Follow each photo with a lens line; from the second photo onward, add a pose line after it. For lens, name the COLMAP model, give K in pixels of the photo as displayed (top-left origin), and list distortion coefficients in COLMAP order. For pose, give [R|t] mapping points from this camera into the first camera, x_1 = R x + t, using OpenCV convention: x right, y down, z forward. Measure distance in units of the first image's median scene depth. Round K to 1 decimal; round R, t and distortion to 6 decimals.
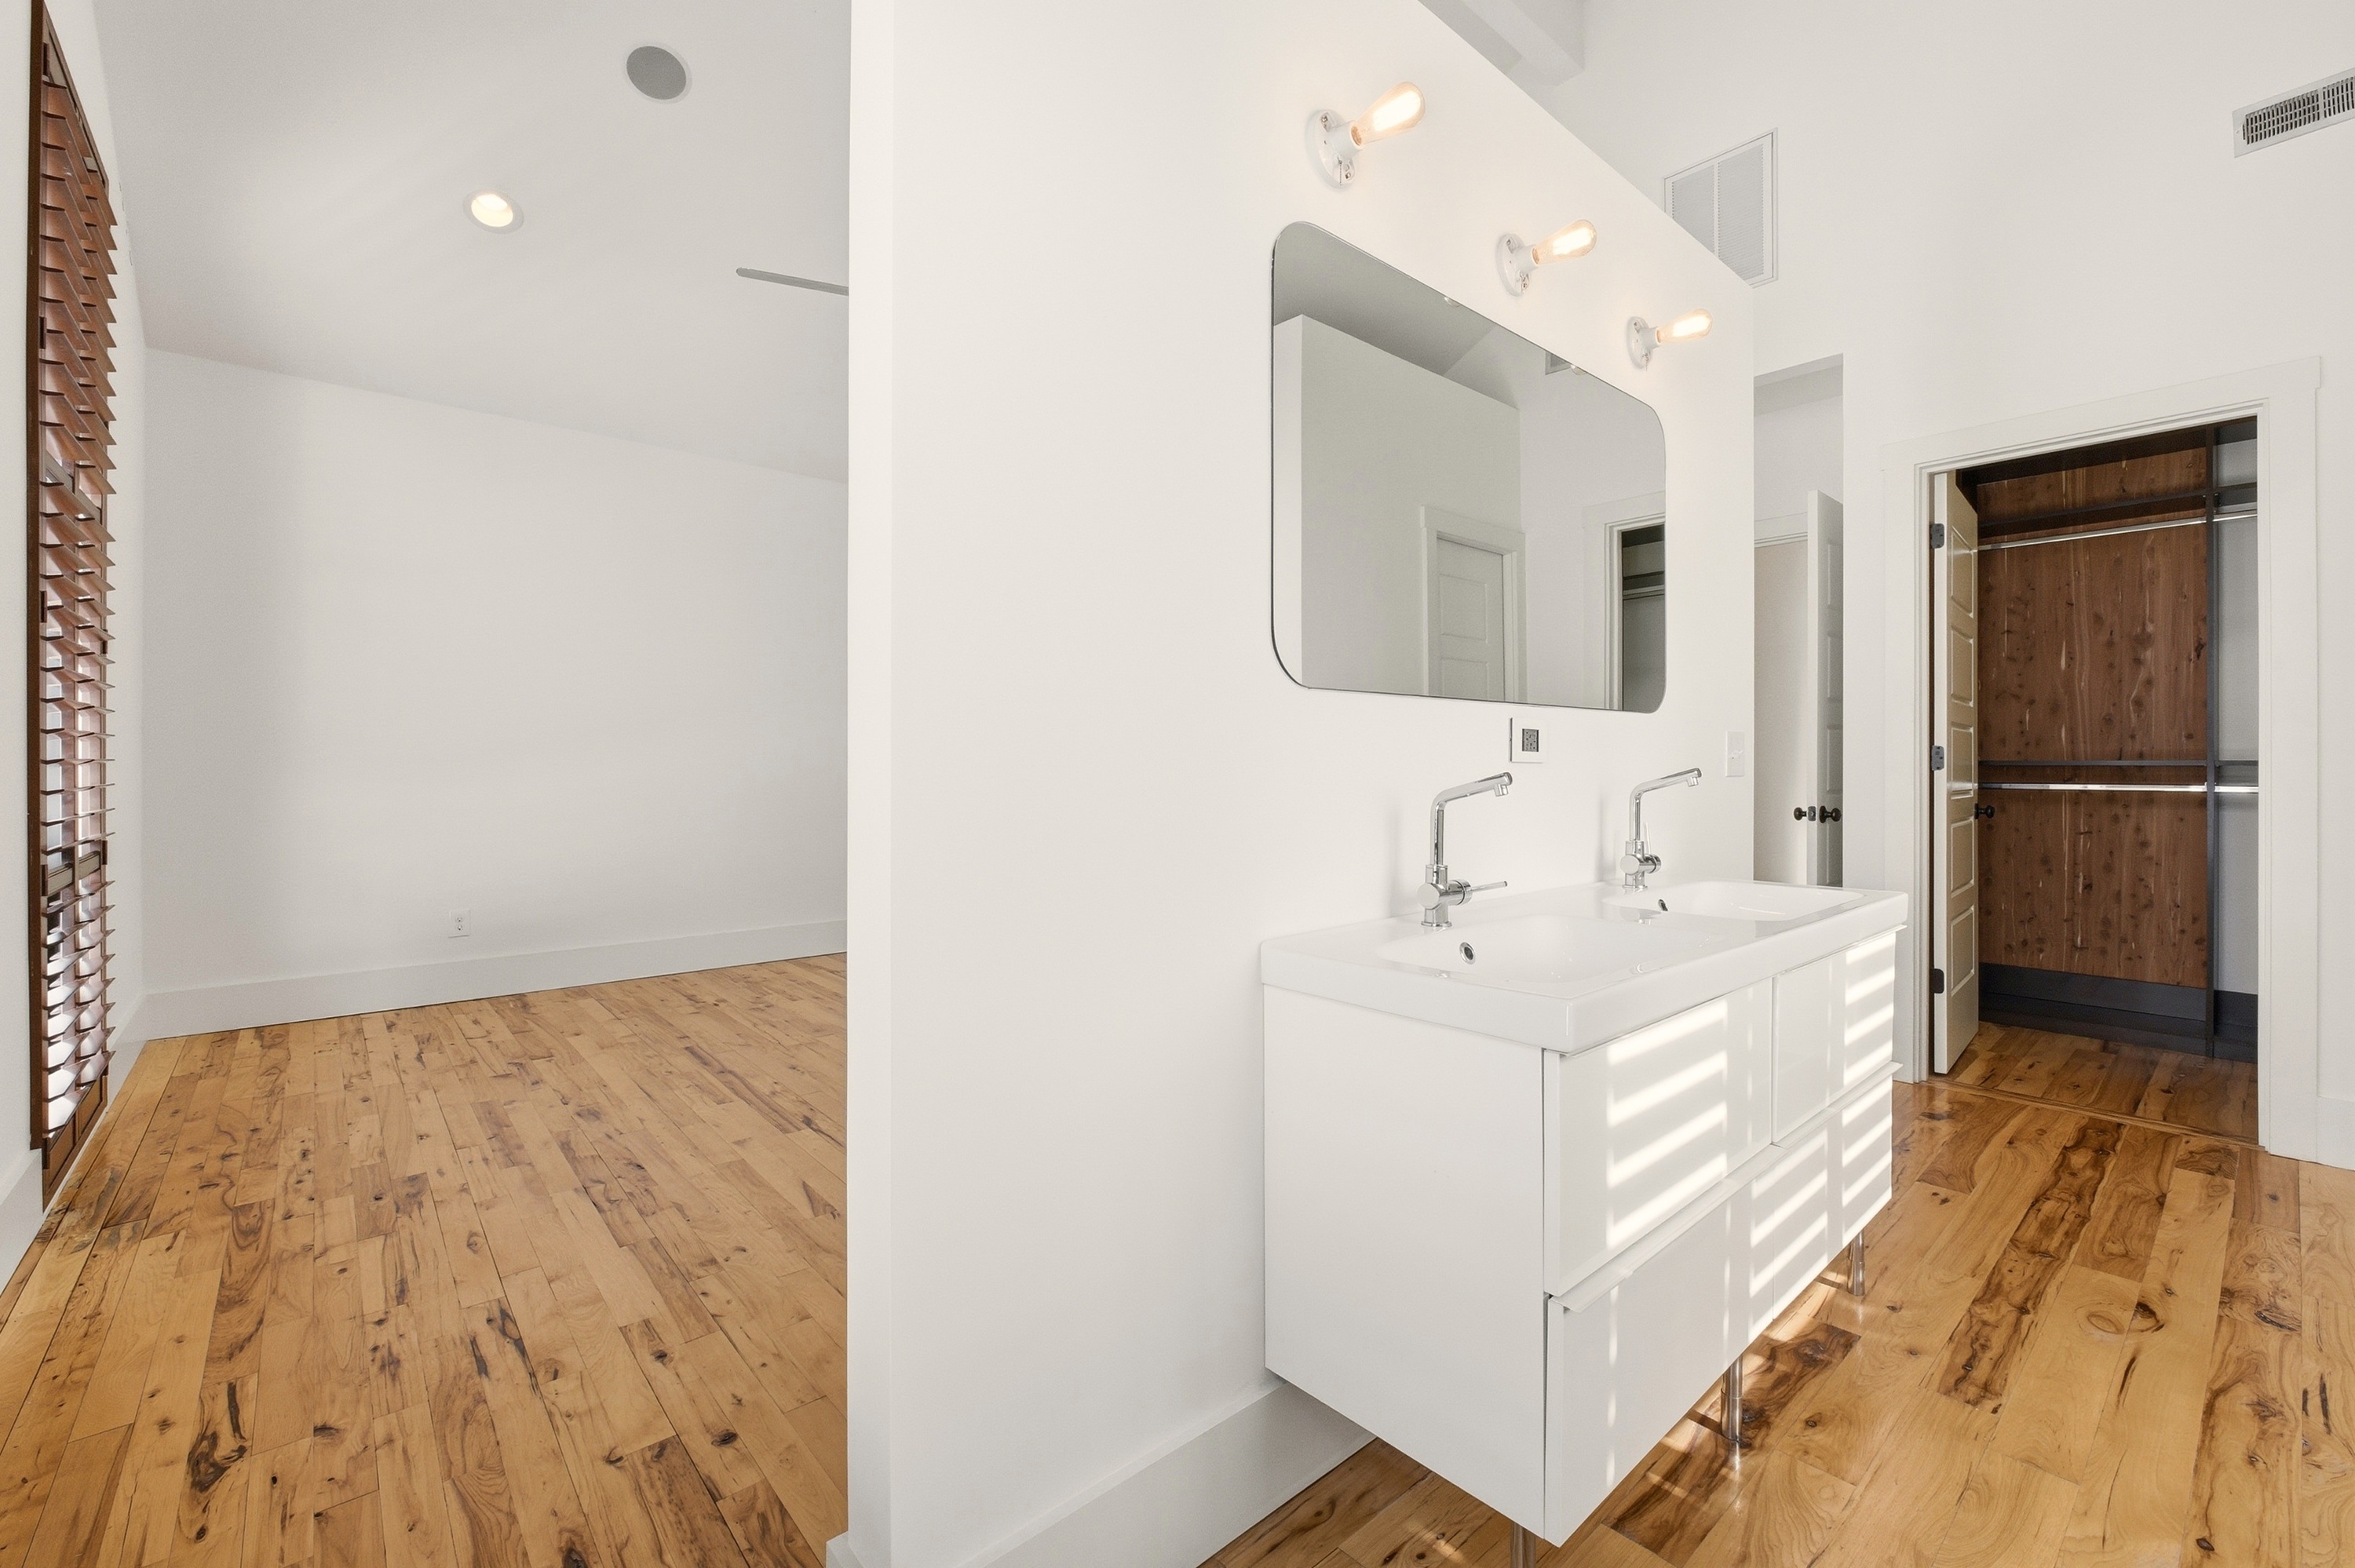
lens RADIAL K [[987.9, 0, 1194.3], [0, 987.9, 764.8], [0, 0, 1]] dist [-0.007198, 0.001373]
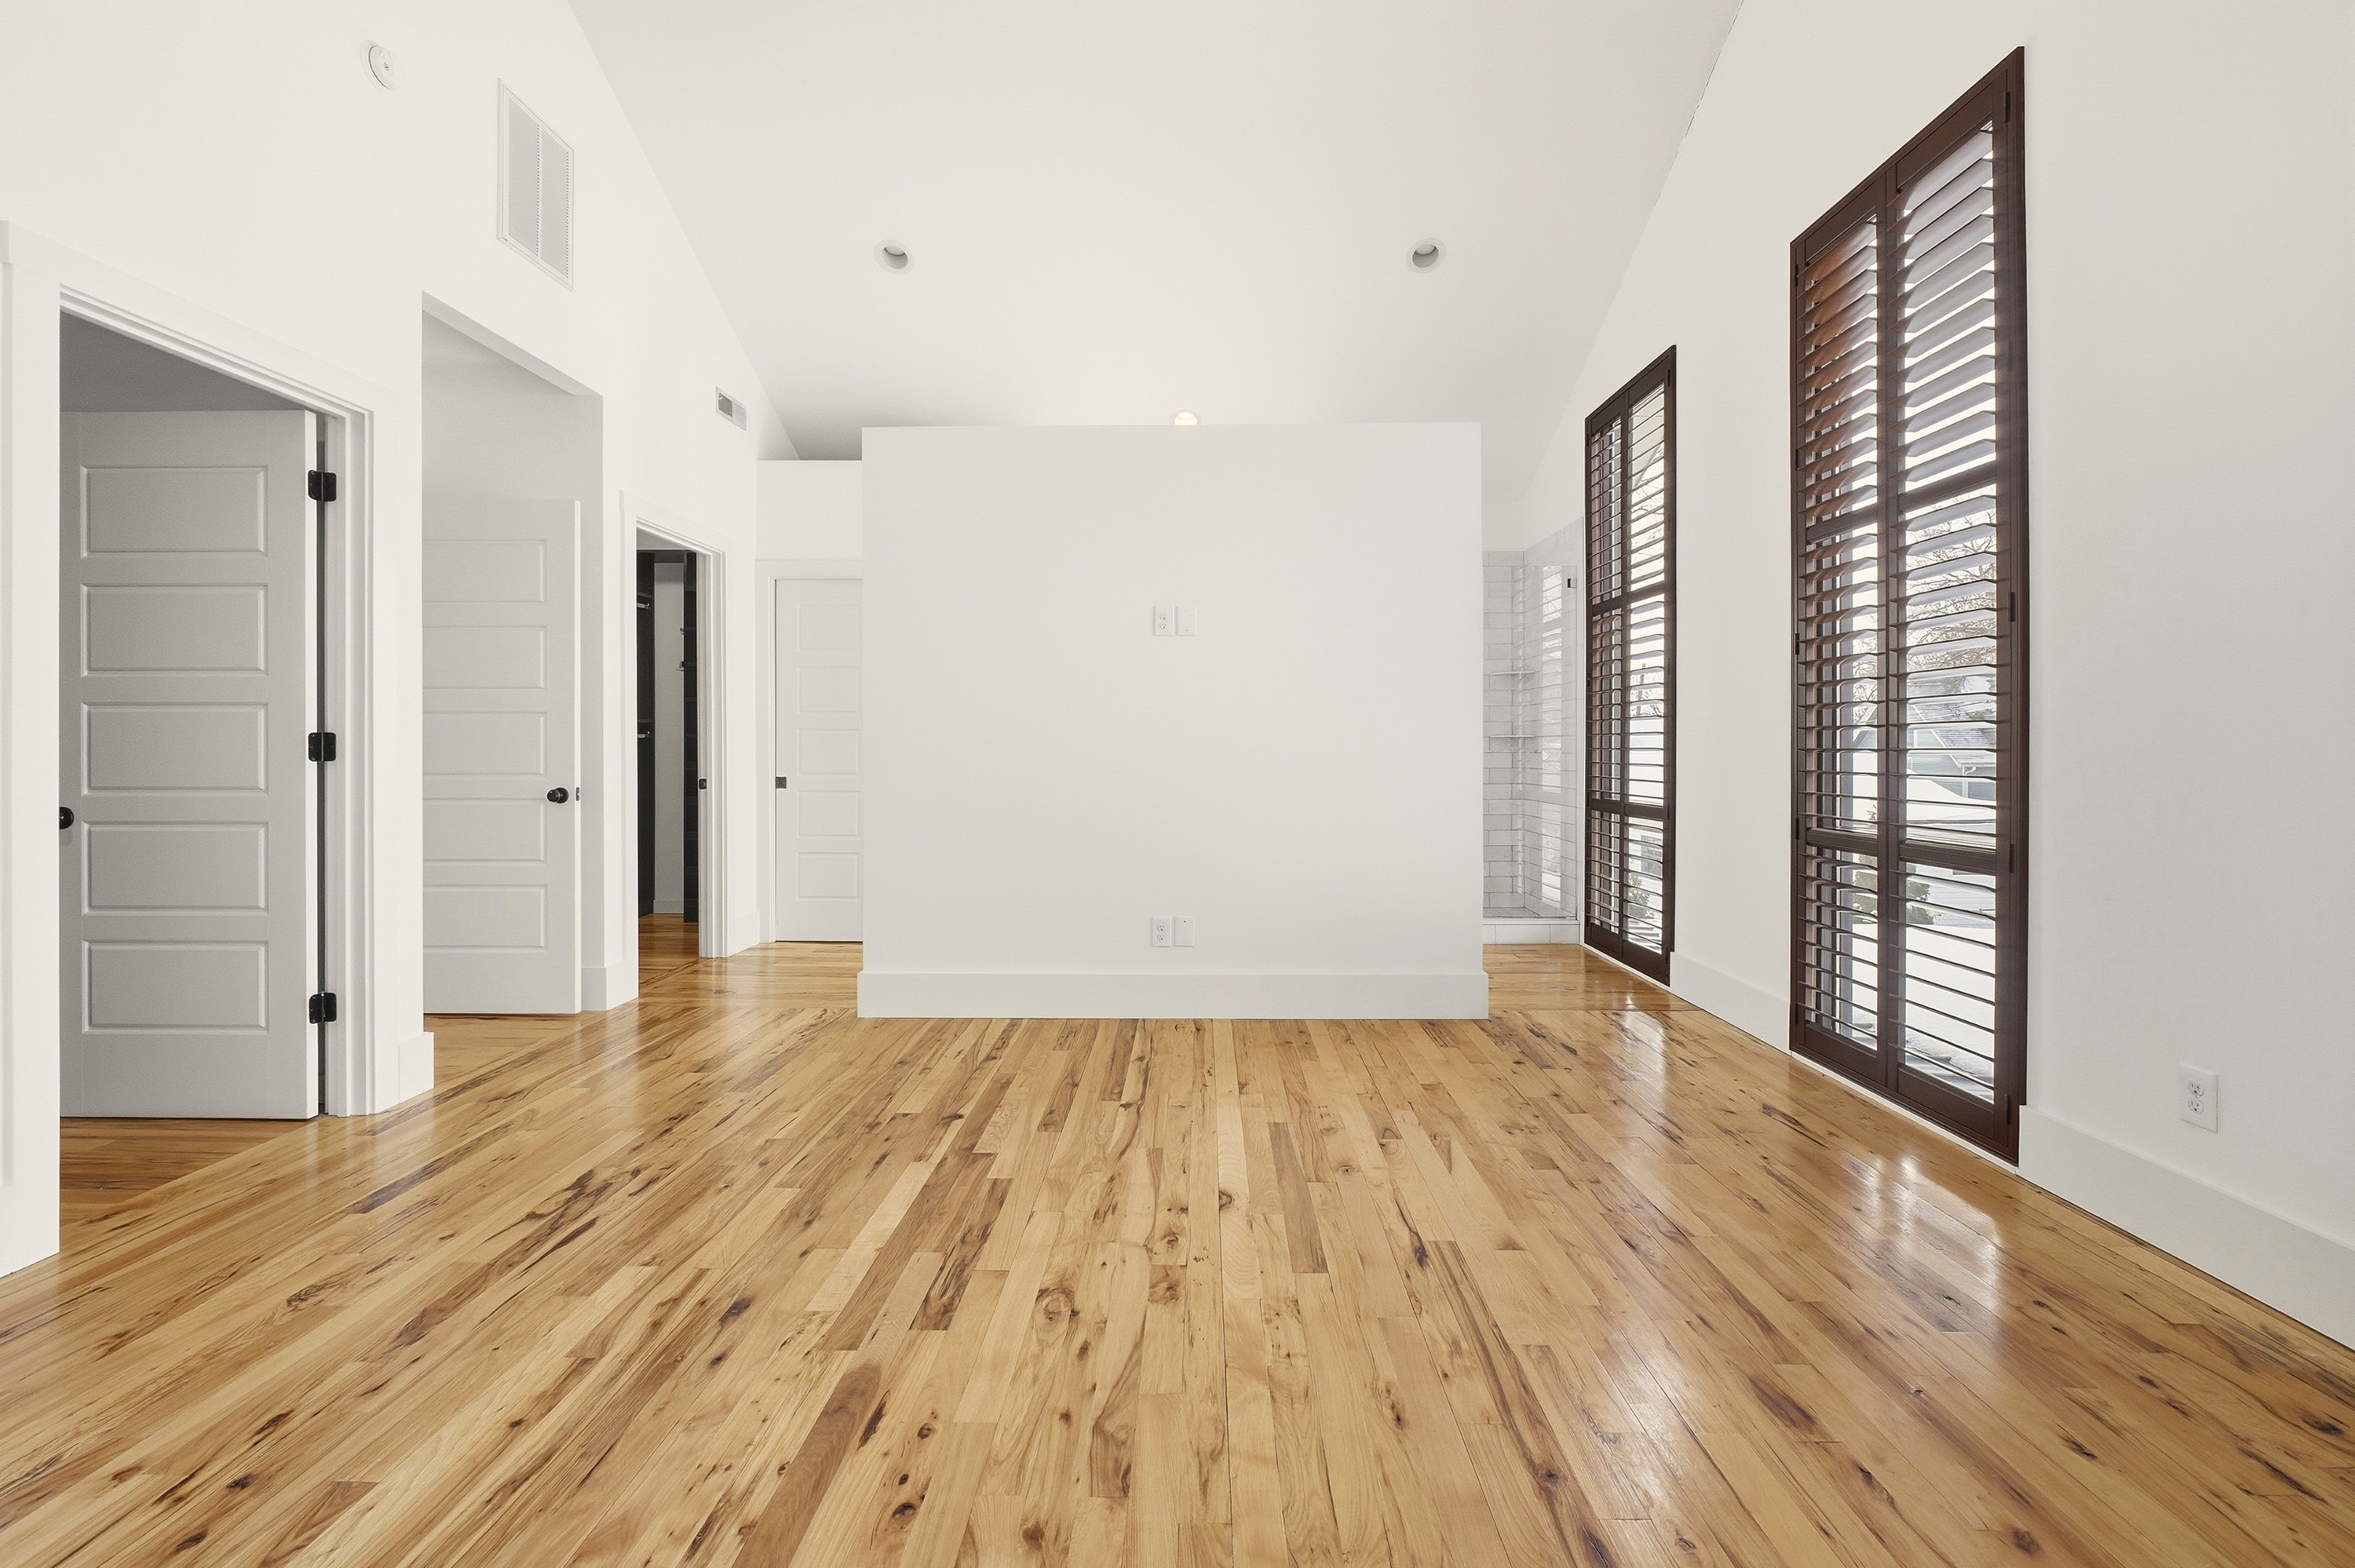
lens RADIAL K [[987.9, 0, 1183.4], [0, 987.9, 751.7], [0, 0, 1]] dist [-0.007198, 0.001373]
pose [[-0.730813, -0.008003, 0.682531, -0.932475], [-0.004126, 0.999965, 0.007307, -0.004455], [-0.682565, 0.002524, -0.730821, 2.037387]]
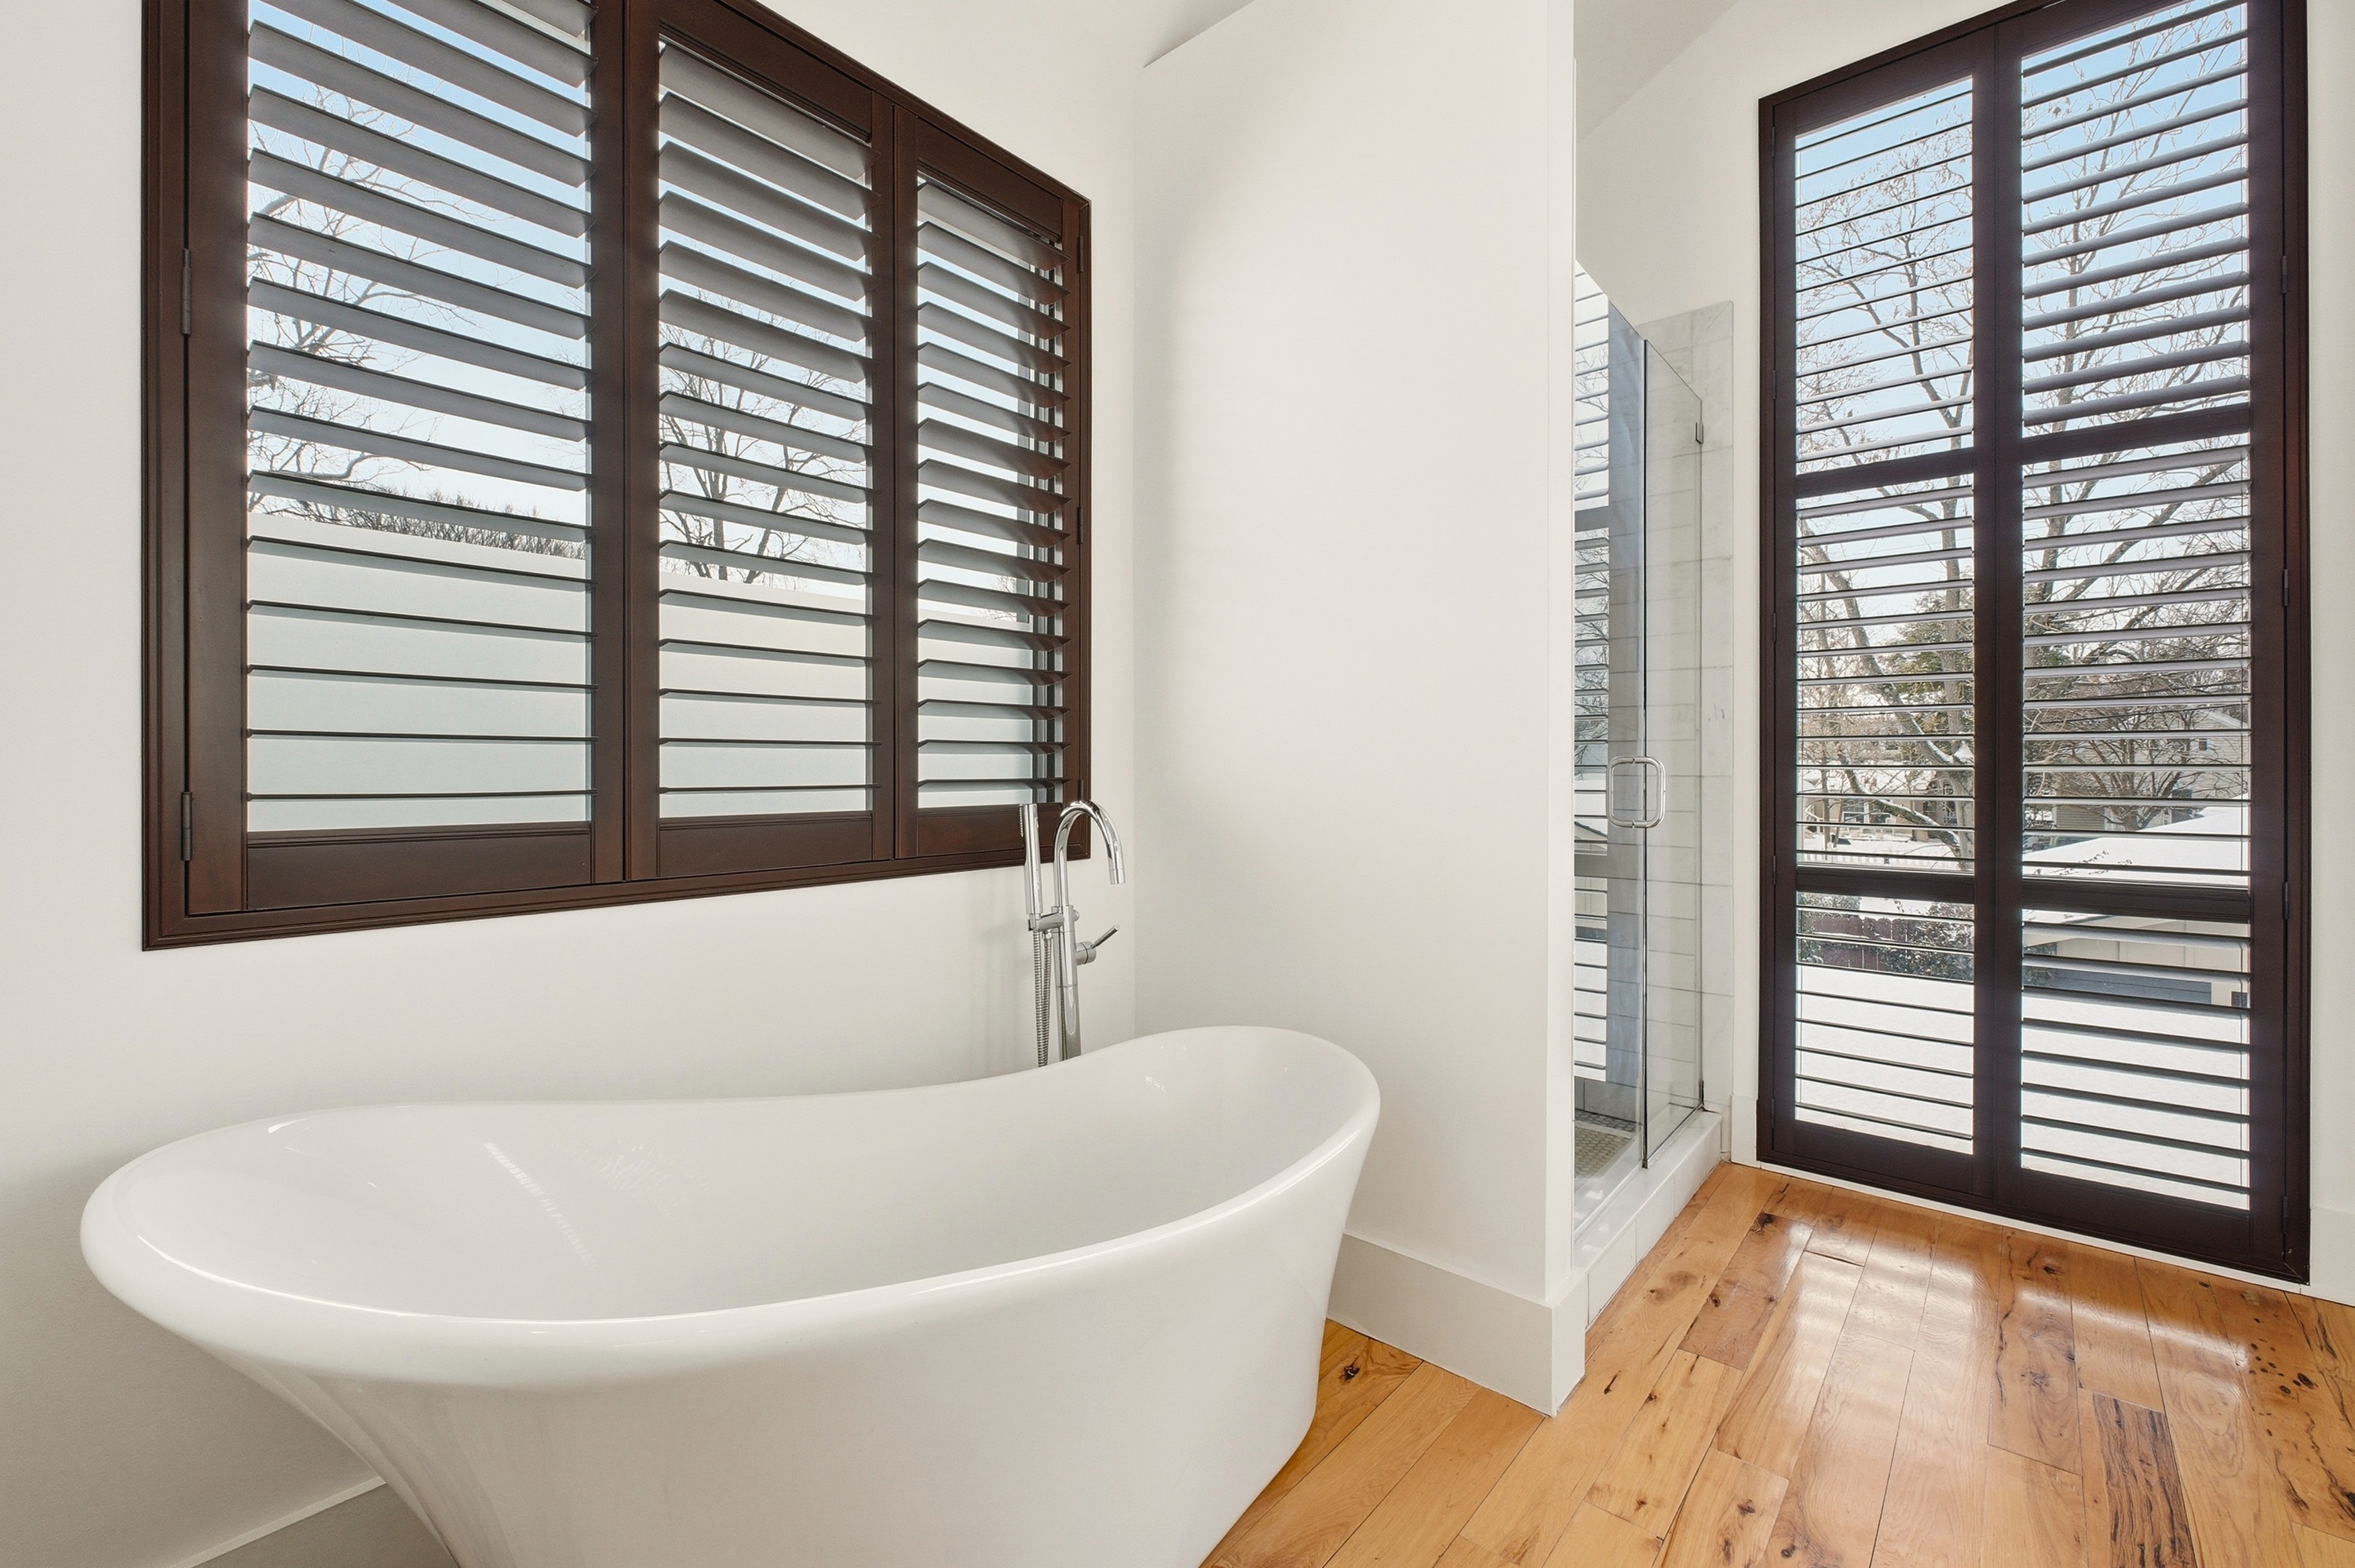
lens RADIAL K [[987.9, 0, 1165.6], [0, 987.9, 770.2], [0, 0, 1]] dist [-0.007198, 0.001373]
pose [[-0.990538, -0.009091, -0.136936, 0.211886], [-0.009083, 0.999959, -0.000686, 0.010992], [0.136937, 0.000565, -0.990580, 1.363587]]
